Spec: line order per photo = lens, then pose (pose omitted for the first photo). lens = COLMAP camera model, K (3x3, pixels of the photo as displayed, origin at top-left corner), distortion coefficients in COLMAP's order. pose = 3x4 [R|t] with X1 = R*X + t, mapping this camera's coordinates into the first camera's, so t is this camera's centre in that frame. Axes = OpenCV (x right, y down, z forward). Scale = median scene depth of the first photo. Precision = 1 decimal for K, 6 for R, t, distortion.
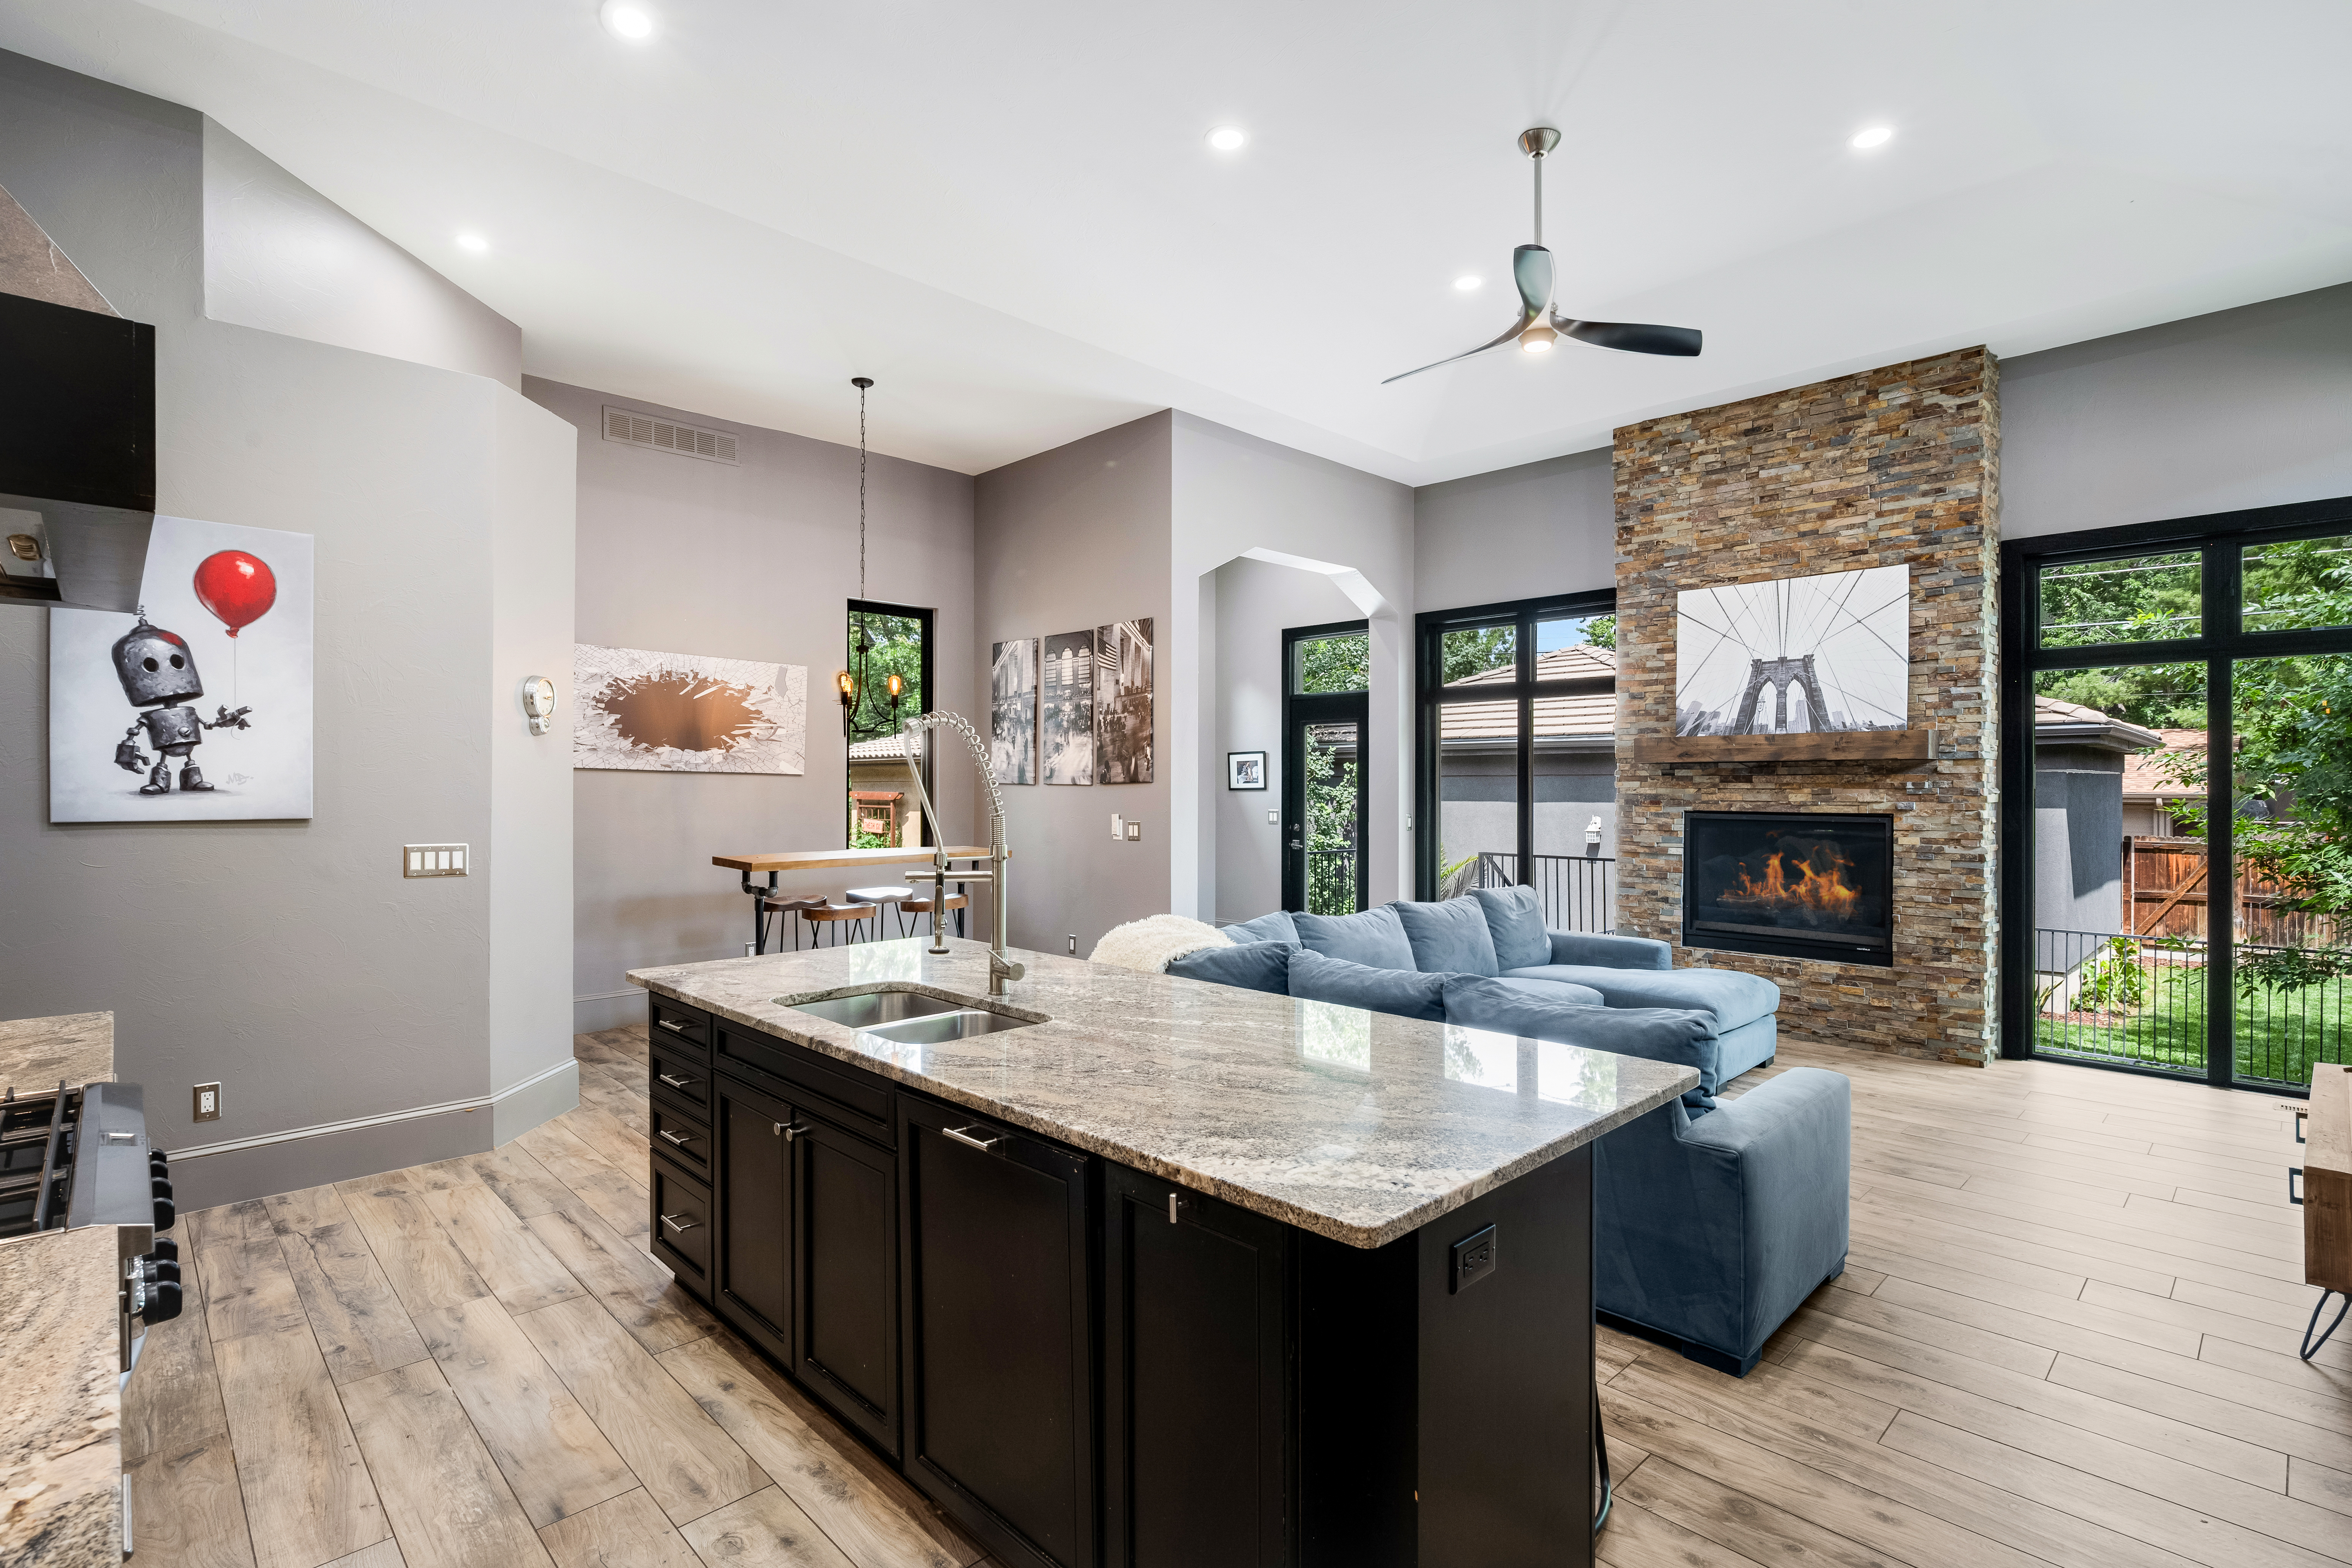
lens RADIAL K [[1108.7, 0, 1176.0], [0, 1108.7, 784.0], [0, 0, 1]] dist [-0.000654, -0.000133]
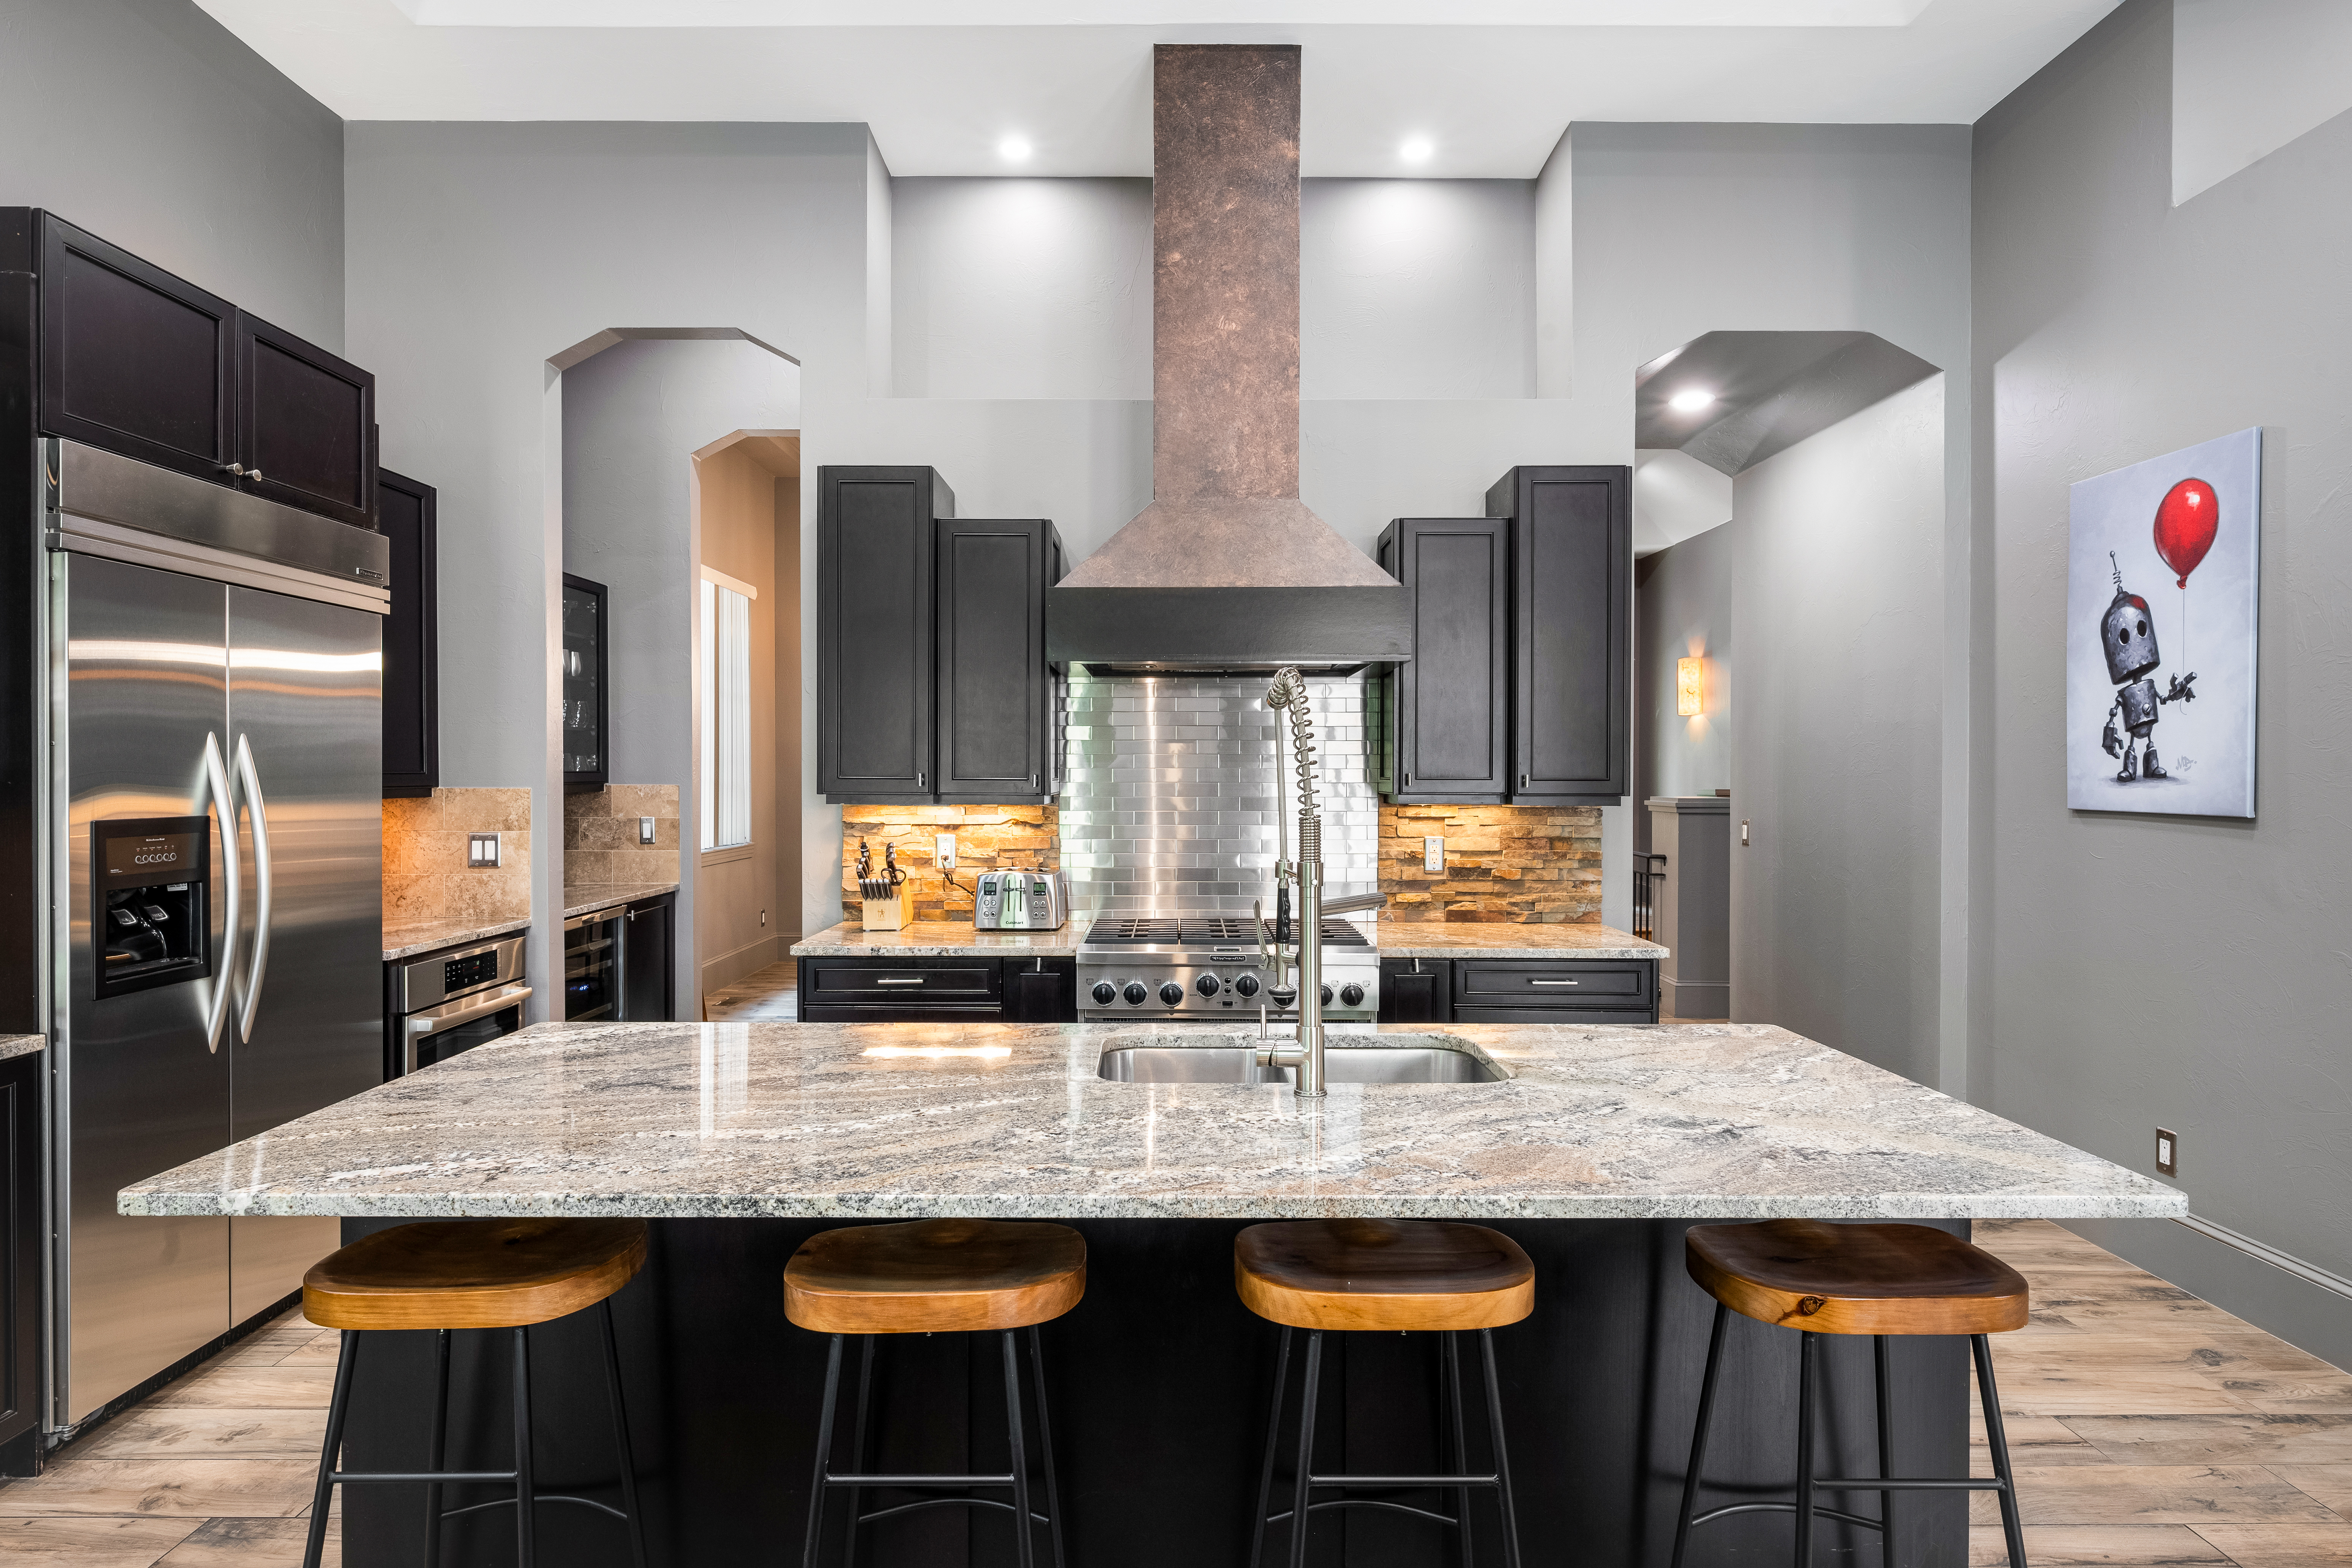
lens RADIAL K [[1222.8, 0, 1176.0], [0, 1222.8, 784.0], [0, 0, 1]] dist [-0.000064, -0.000008]
pose [[-0.692327, 0.005758, -0.721561, 0.308539], [-0.003598, 0.999928, 0.011432, 0.002782], [0.721575, 0.010511, -0.692256, 1.117024]]
